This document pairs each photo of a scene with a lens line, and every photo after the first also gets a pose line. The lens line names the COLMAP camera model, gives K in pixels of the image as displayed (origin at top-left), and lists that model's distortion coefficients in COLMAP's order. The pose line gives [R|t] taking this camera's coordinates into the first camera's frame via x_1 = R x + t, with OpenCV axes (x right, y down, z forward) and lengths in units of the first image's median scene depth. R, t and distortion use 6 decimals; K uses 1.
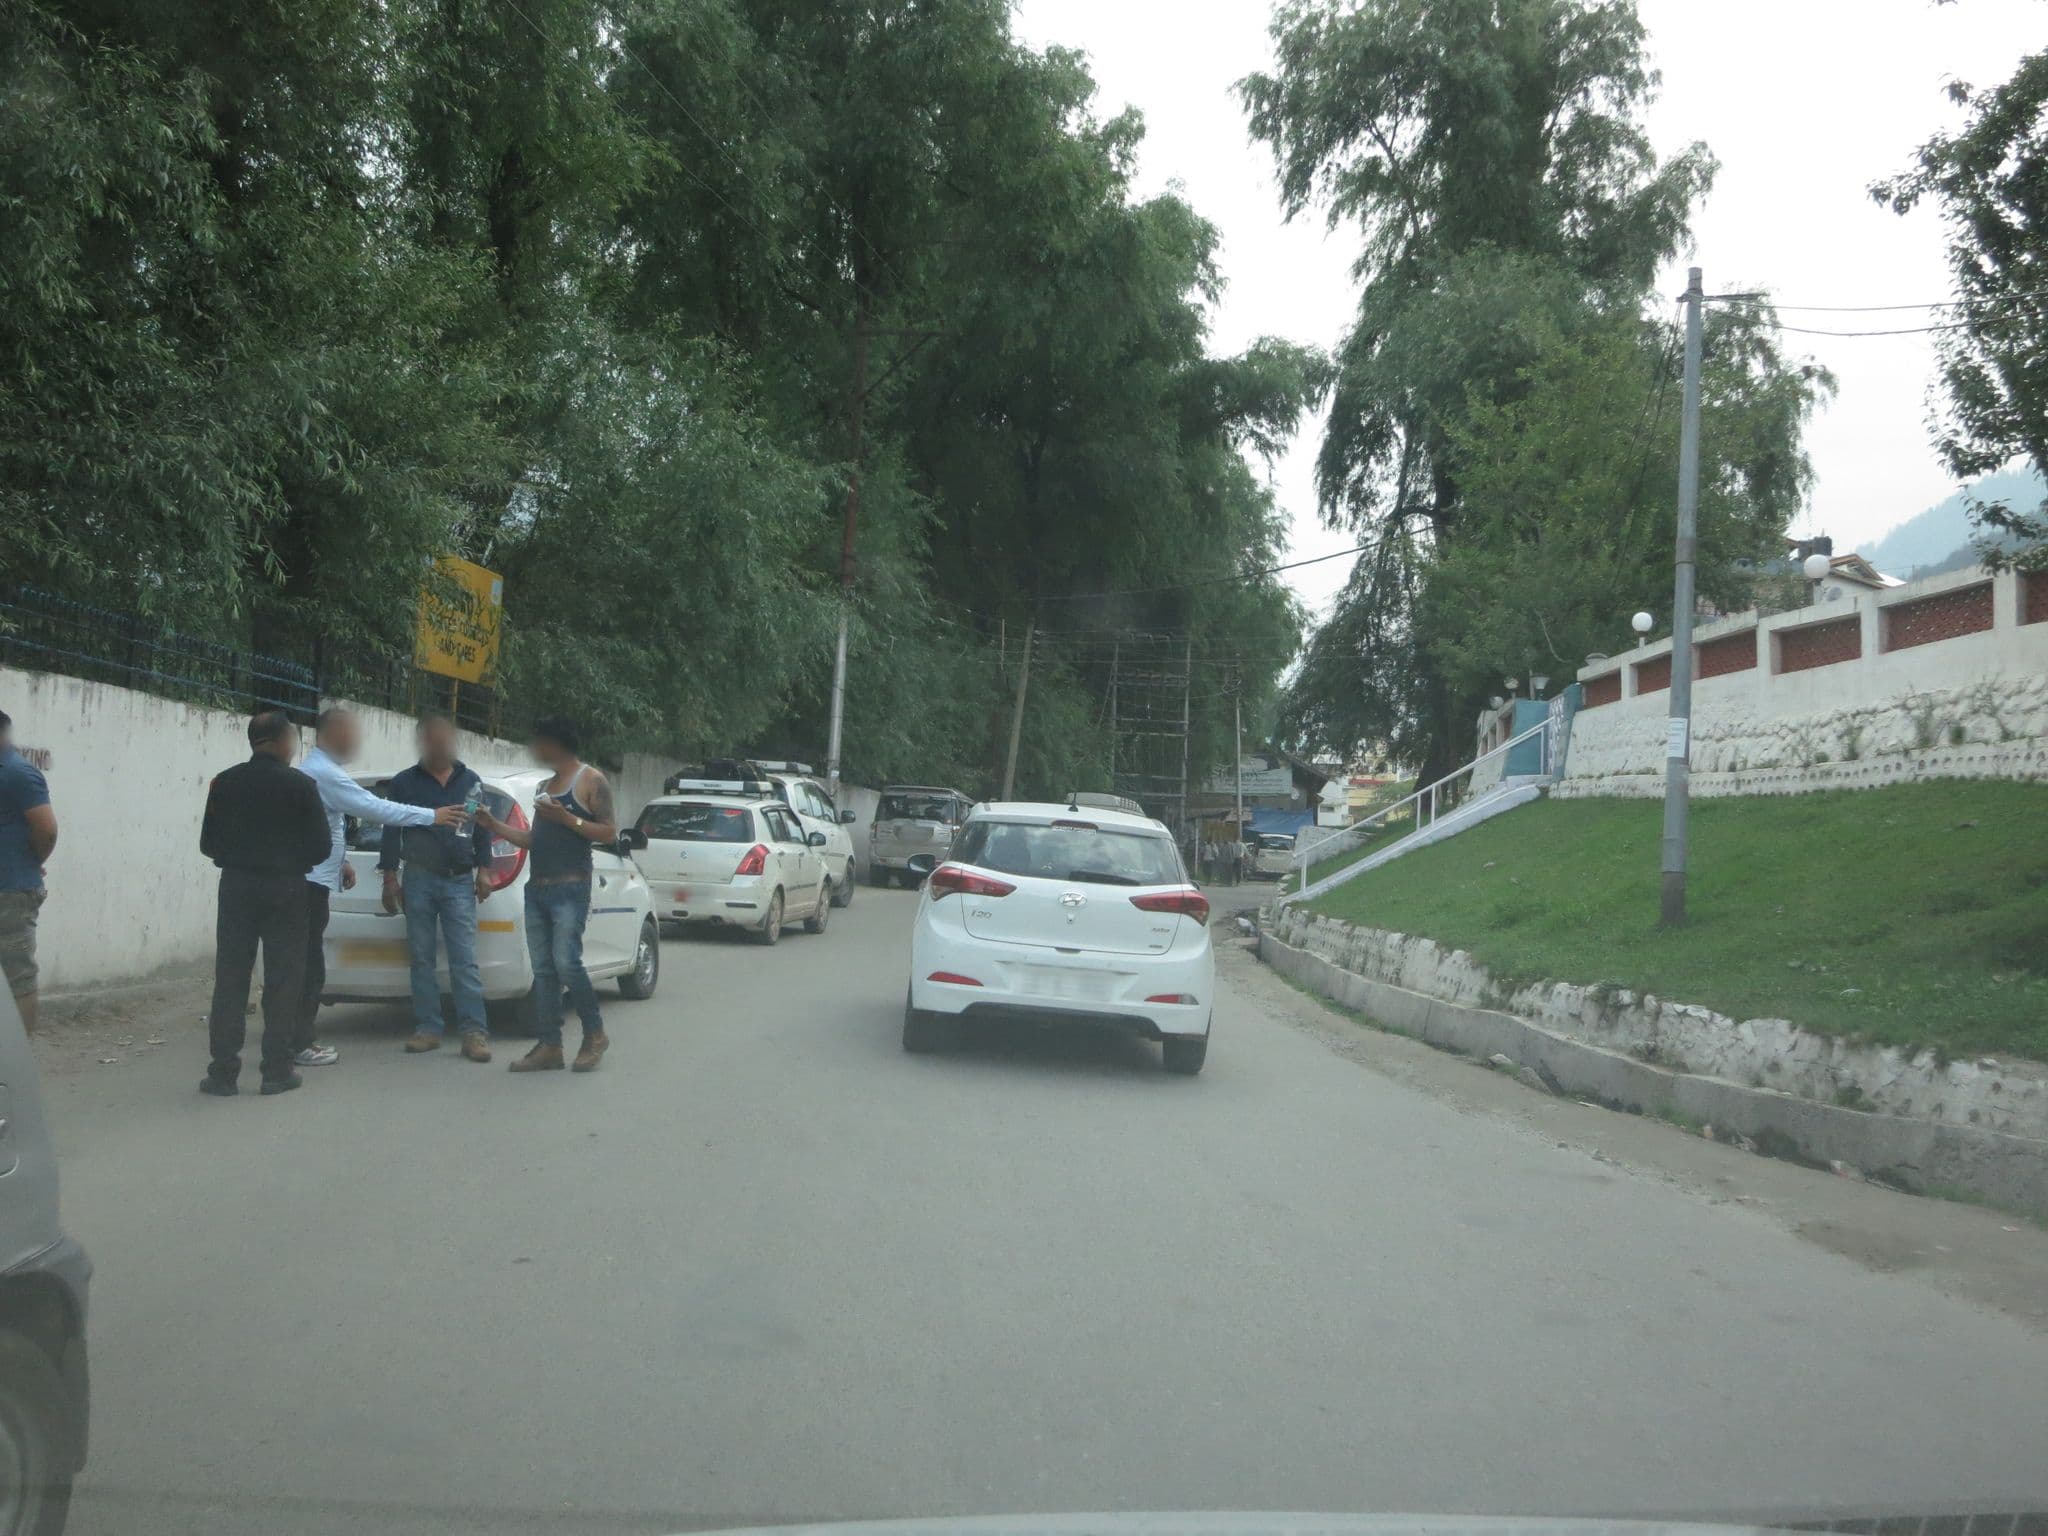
lens RADIAL K [[1575.4, 0, 1026.2], [0, 1575.4, 734.6], [0, 0, 1]] dist [-0.077072, 0.001434]
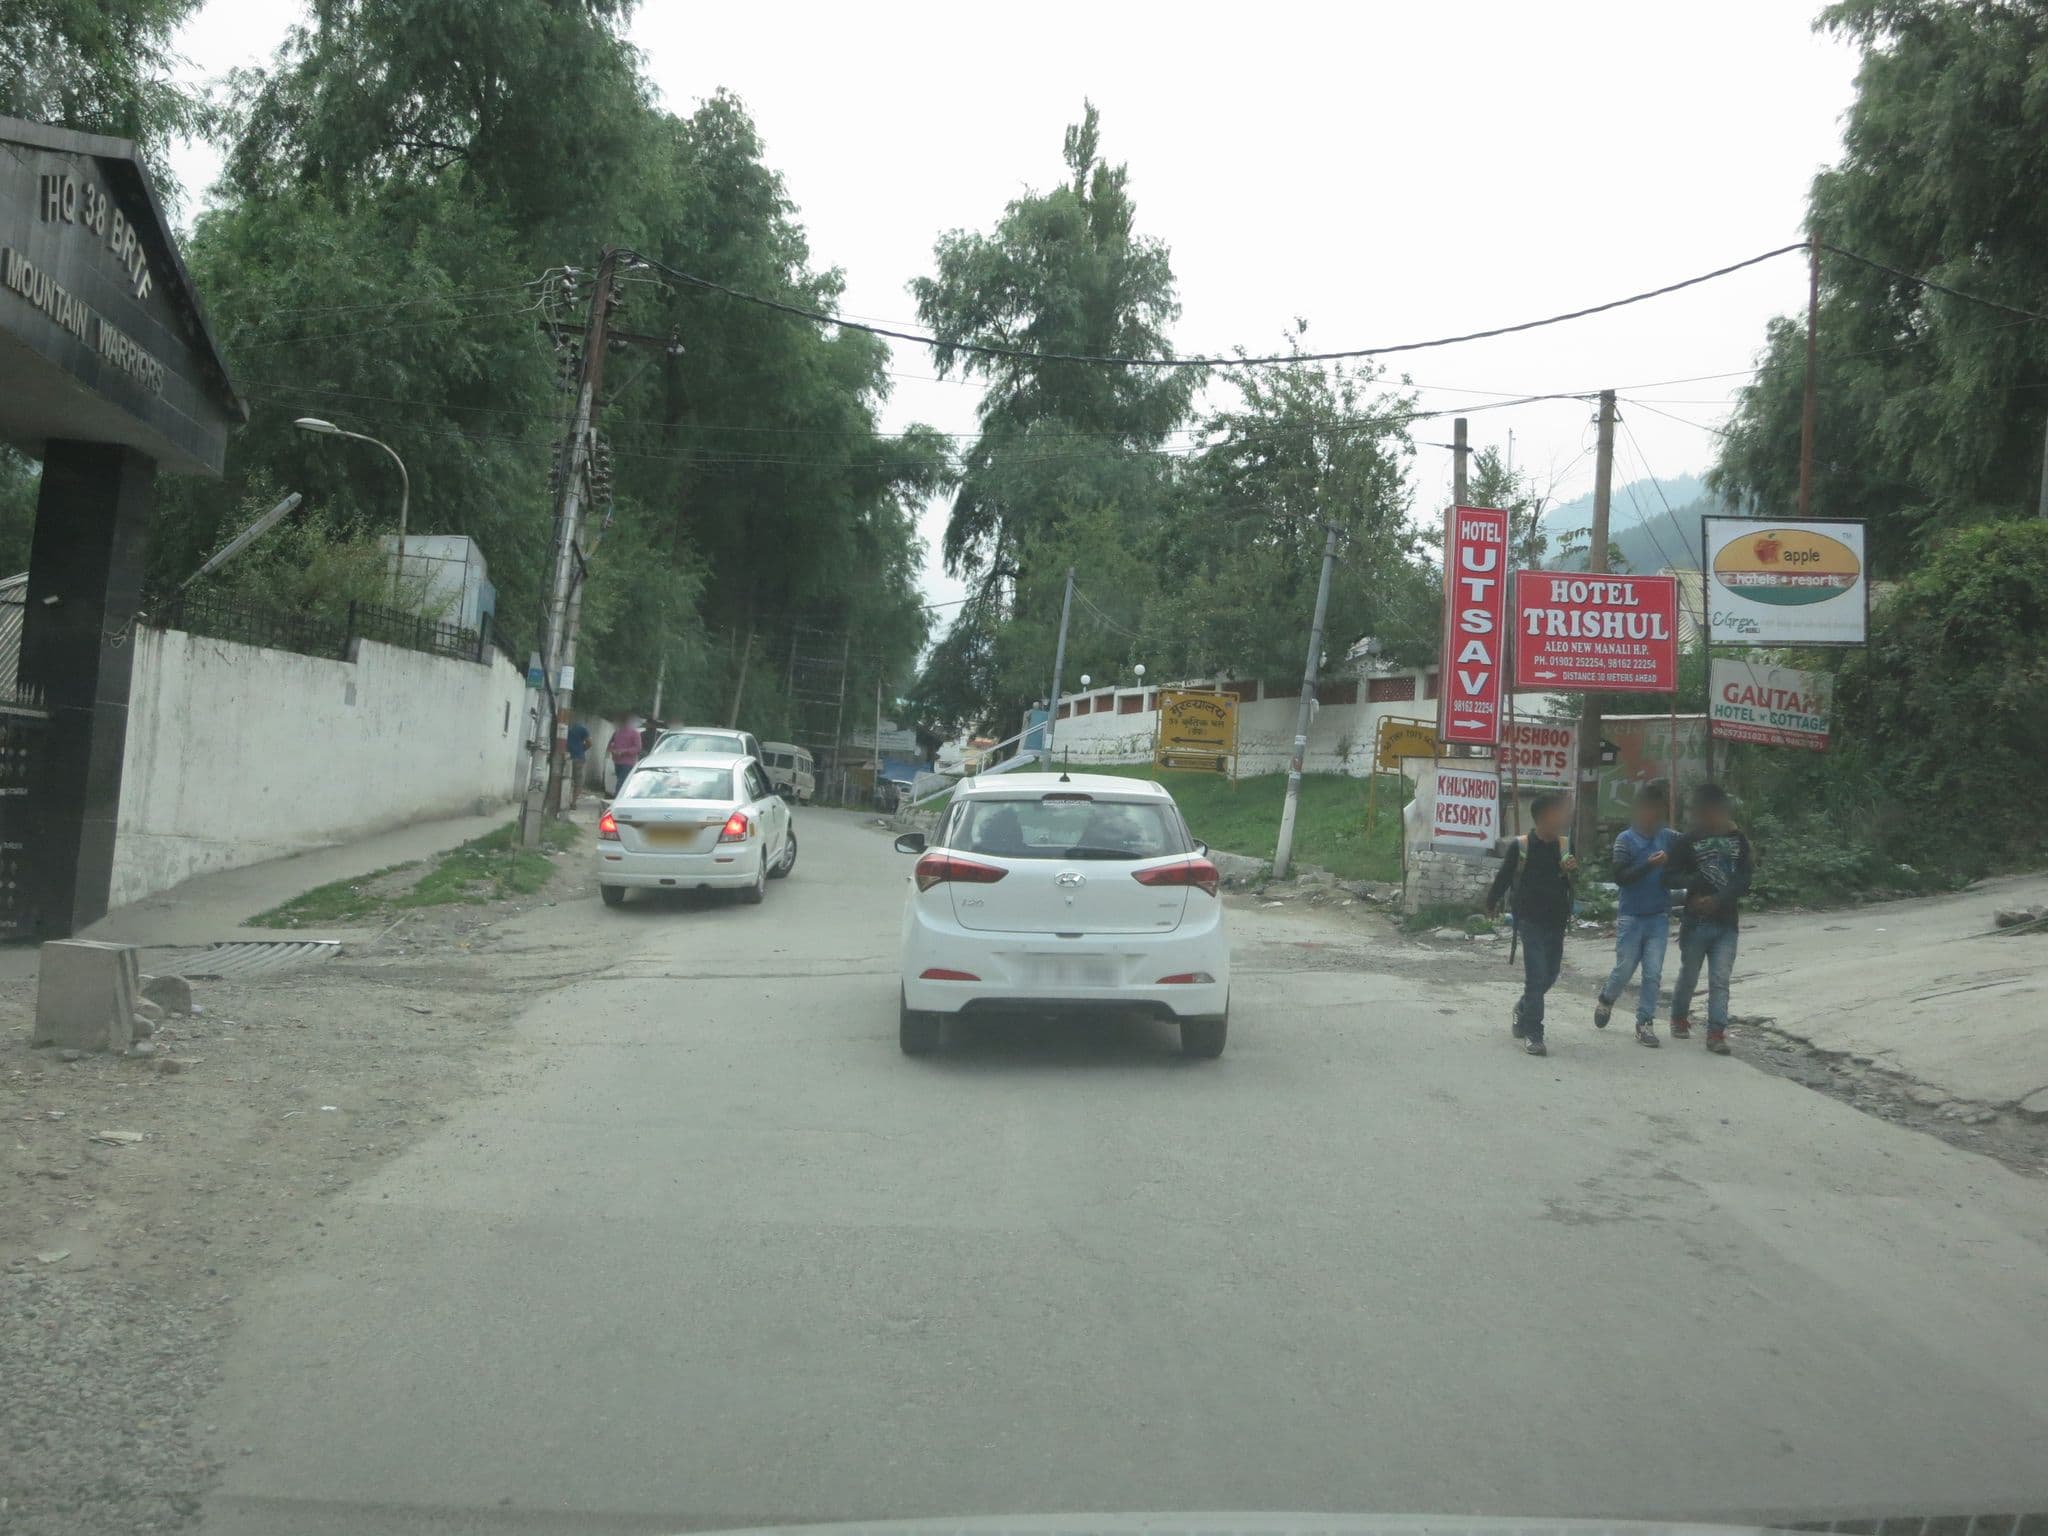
lens RADIAL K [[1575.4, 0, 1026.2], [0, 1575.4, 734.6], [0, 0, 1]] dist [-0.077072, 0.001434]
pose [[0.970651, 0.057821, 0.233438, -0.081411], [-0.064999, 0.997616, 0.023167, -0.021055], [-0.231542, -0.037661, 0.972096, -0.502347]]
